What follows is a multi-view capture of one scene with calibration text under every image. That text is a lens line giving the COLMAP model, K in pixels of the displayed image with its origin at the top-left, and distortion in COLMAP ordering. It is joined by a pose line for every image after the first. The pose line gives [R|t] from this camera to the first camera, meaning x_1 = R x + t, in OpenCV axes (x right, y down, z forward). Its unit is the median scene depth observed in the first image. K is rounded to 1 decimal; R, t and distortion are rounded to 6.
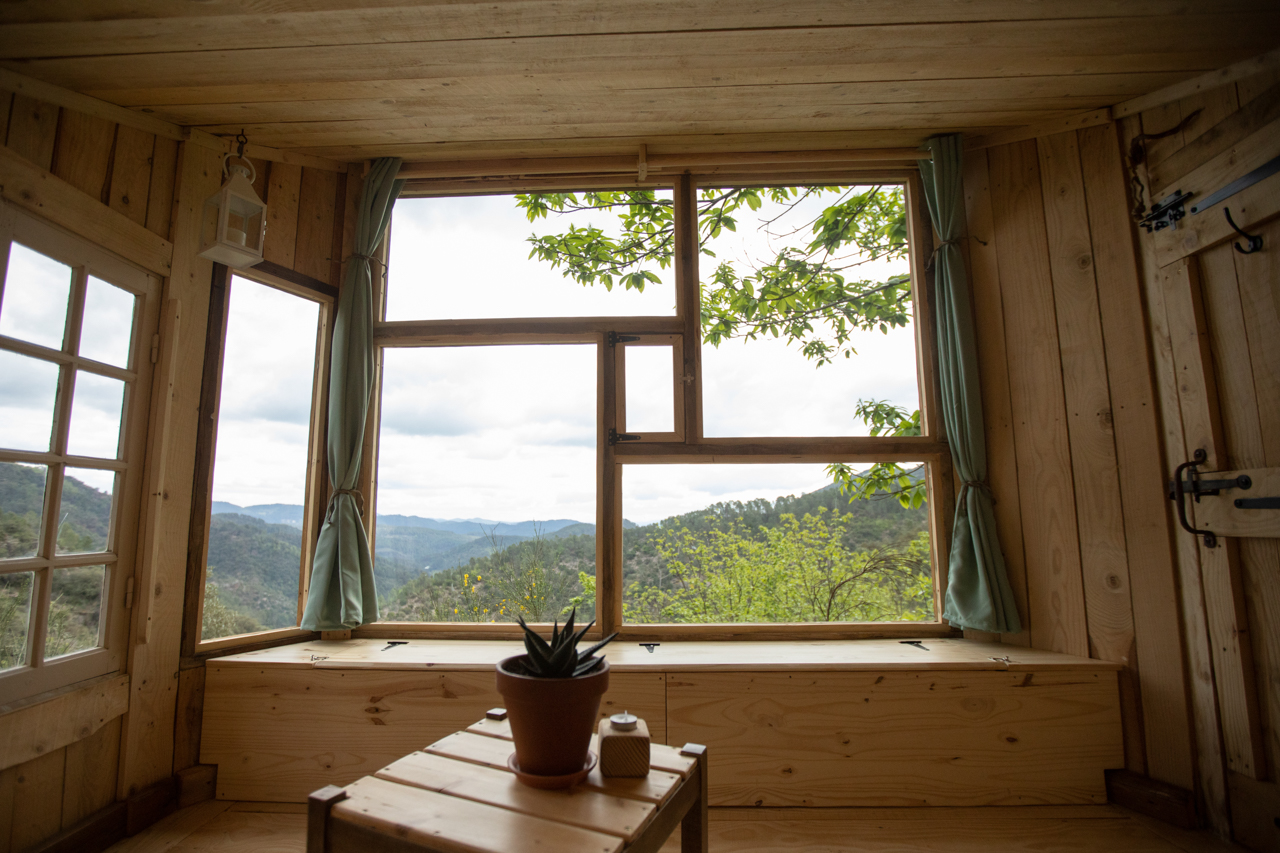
lens RADIAL K [[630.0, 0, 610.9], [0, 630.0, 445.2], [0, 0, 1]] dist [-0.054178, 0.020796]
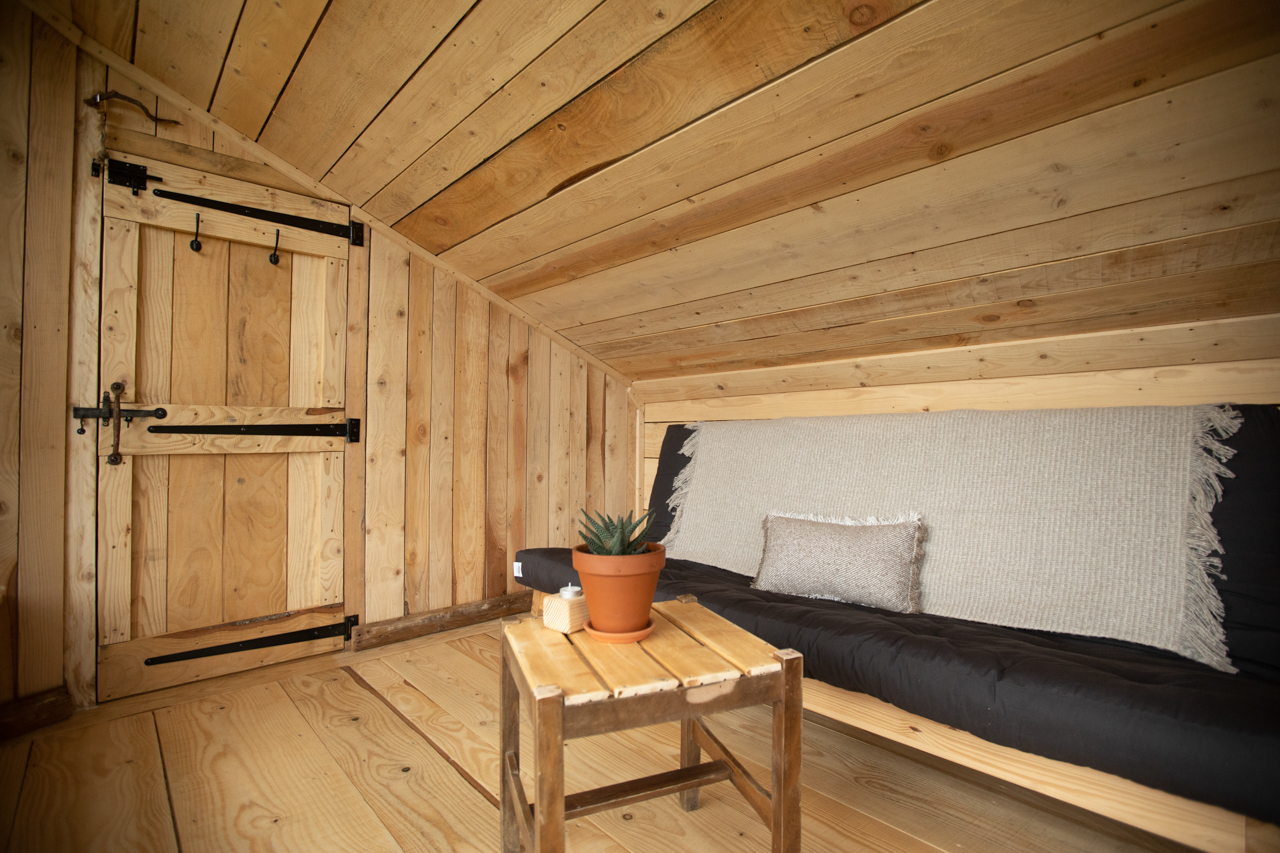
lens RADIAL K [[592.3, 0, 634.5], [0, 592.3, 423.9], [0, 0, 1]] dist [-0.061778, 0.017404]
pose [[-0.706363, 0.026050, 0.707371, -0.474039], [-0.074753, 0.990989, -0.111141, 0.121137], [-0.703892, -0.131384, -0.698050, 0.953968]]
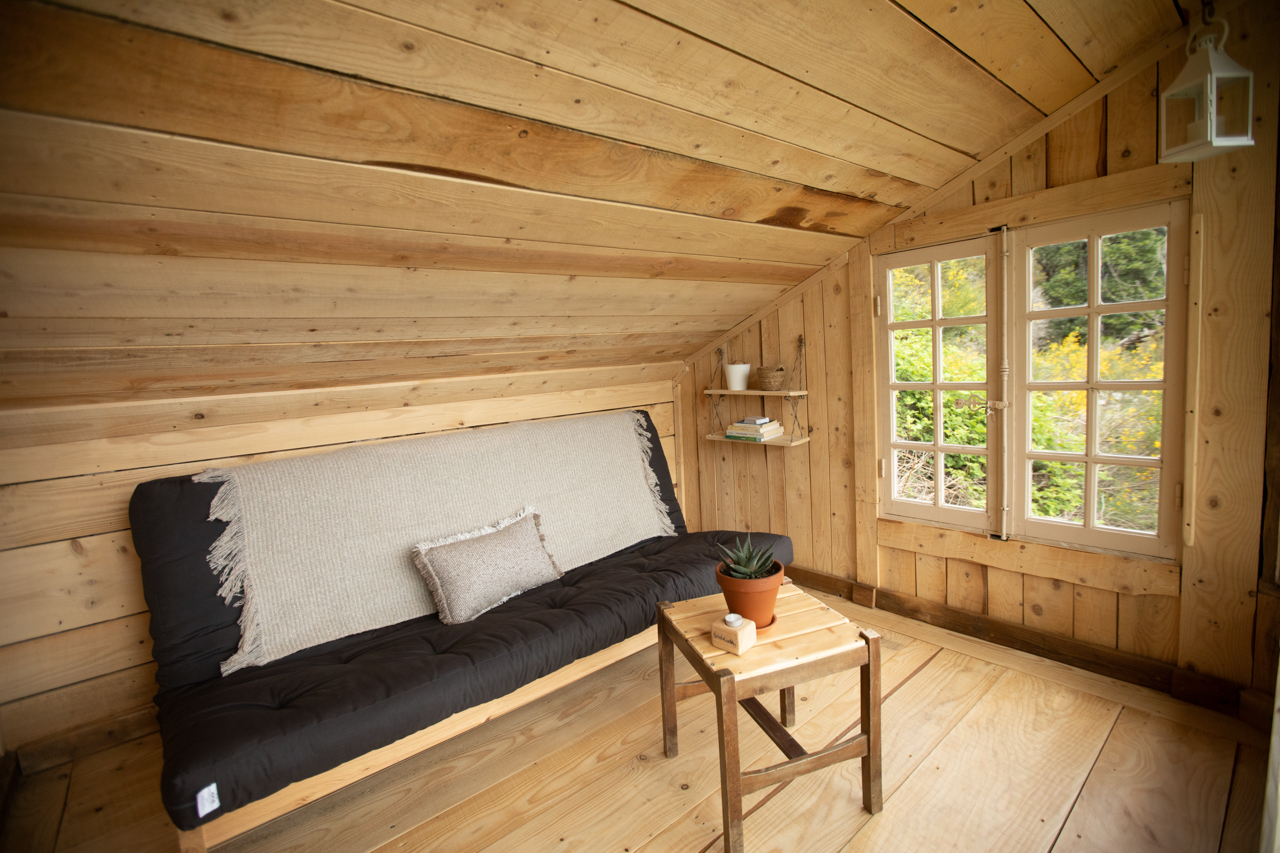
lens RADIAL K [[592.3, 0, 634.5], [0, 592.3, 423.9], [0, 0, 1]] dist [-0.061778, 0.017404]
pose [[-0.742701, 0.127039, -0.657462, 0.582262], [0.146062, 0.988931, 0.026090, -0.061038], [0.653499, -0.076653, -0.753036, 1.059395]]
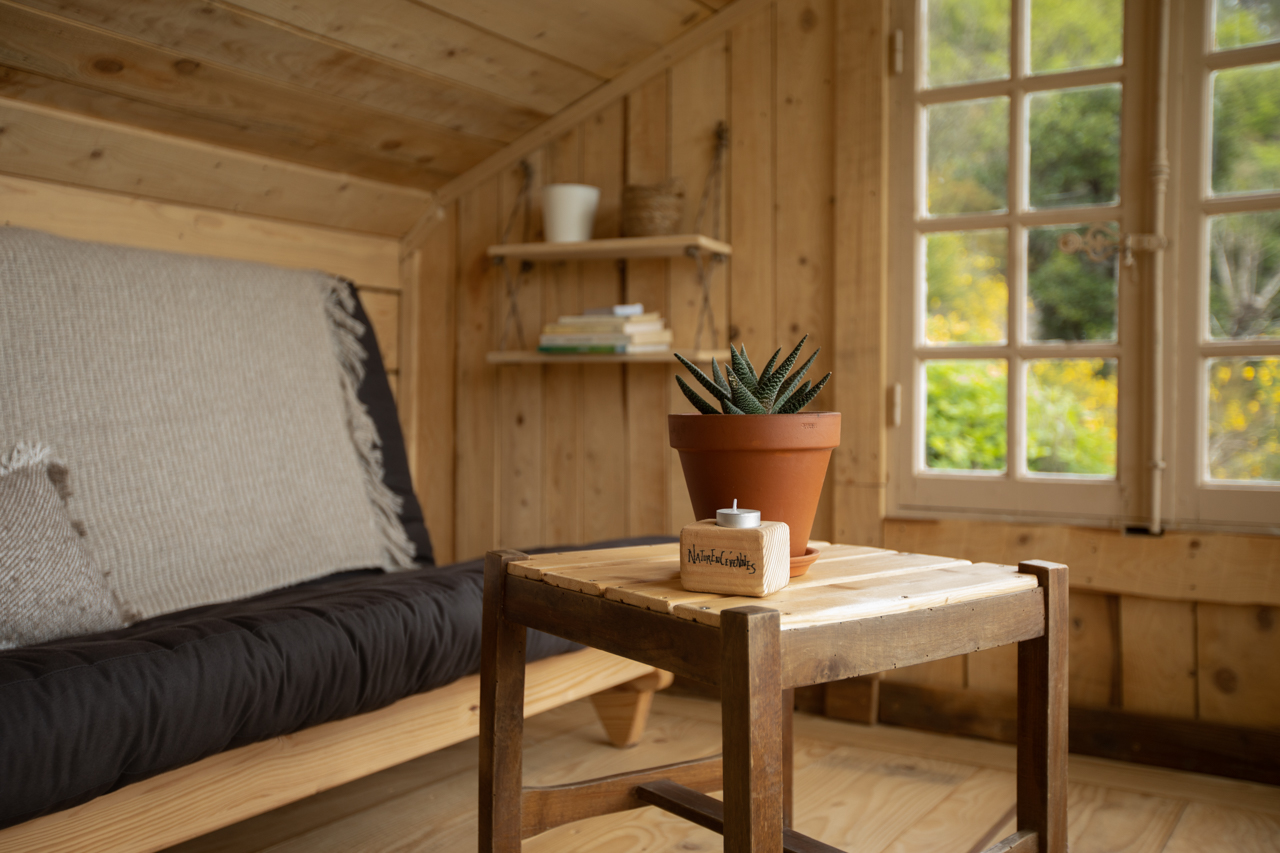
lens RADIAL K [[1269.0, 0, 640.0], [0, 1269.0, 426.5], [0, 0, 1]] dist [-0.006093, 0.025812]
pose [[-0.484709, 0.021867, -0.874402, 0.584551], [0.100461, 0.994464, -0.030819, 0.200211], [0.868887, -0.102782, -0.484222, 0.815528]]
